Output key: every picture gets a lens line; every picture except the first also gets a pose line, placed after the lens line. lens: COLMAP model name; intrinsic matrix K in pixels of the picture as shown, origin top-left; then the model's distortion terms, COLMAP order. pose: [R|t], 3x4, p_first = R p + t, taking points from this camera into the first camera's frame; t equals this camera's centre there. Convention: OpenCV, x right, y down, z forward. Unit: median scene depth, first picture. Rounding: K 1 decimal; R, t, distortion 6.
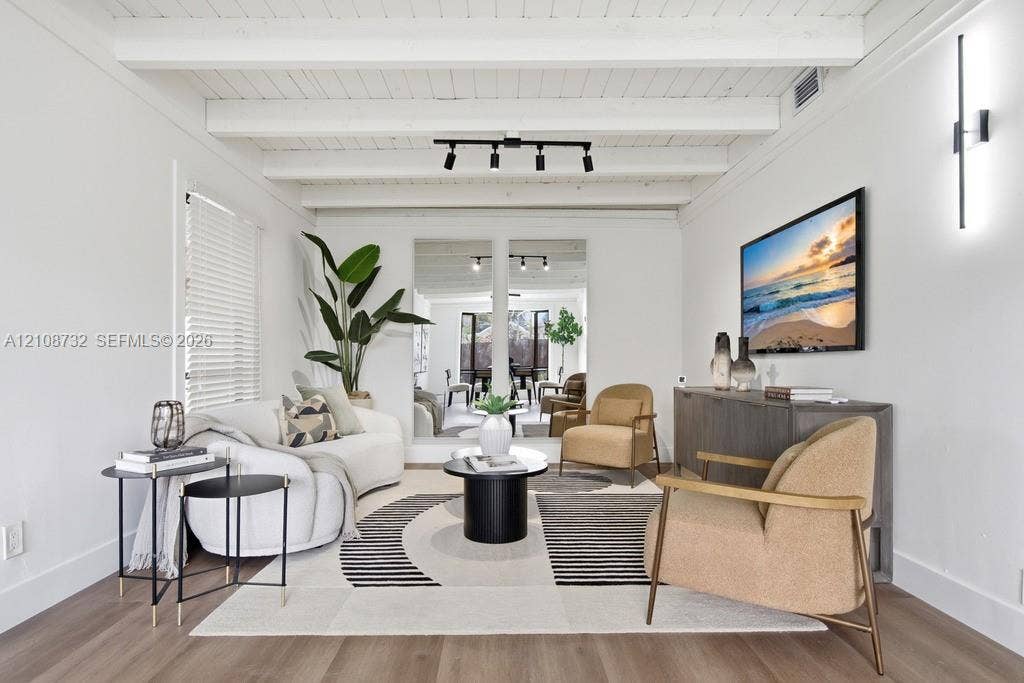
lens RADIAL K [[556.4, 0, 528.2], [0, 556.4, 360.5], [0, 0, 1]] dist [-0.000136, -0.001744]
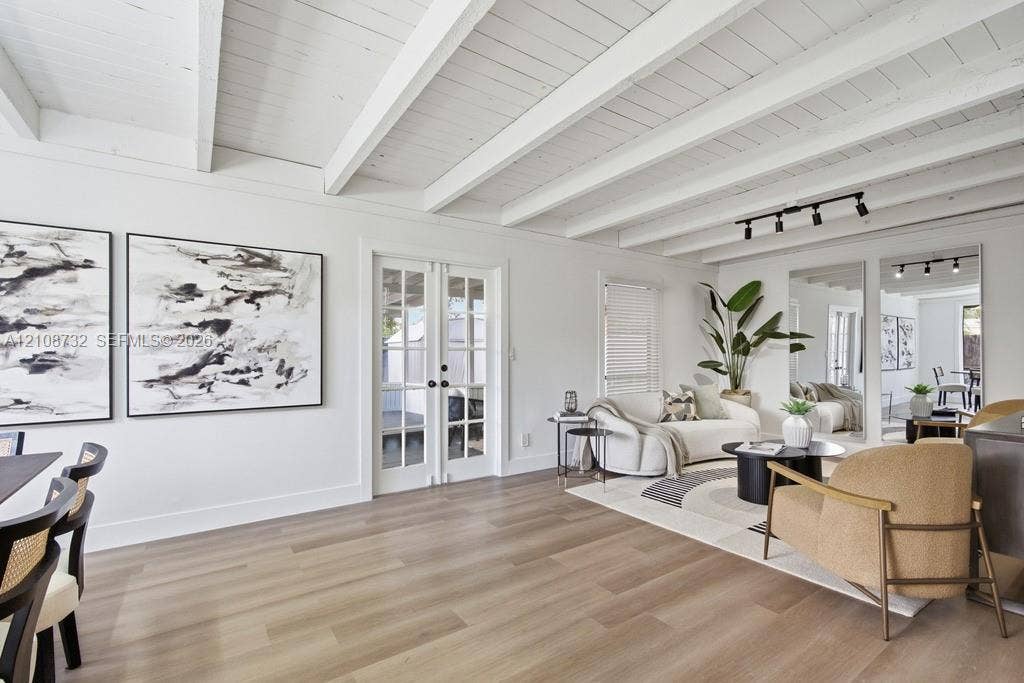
lens RADIAL K [[465.0, 0, 519.5], [0, 465.0, 350.4], [0, 0, 1]] dist [-0.002457, 0.000536]
pose [[0.554046, -0.008802, -0.832439, 0.526628], [0.001993, 0.999955, -0.009247, -0.048847], [0.832484, 0.003464, 0.554039, -0.147910]]
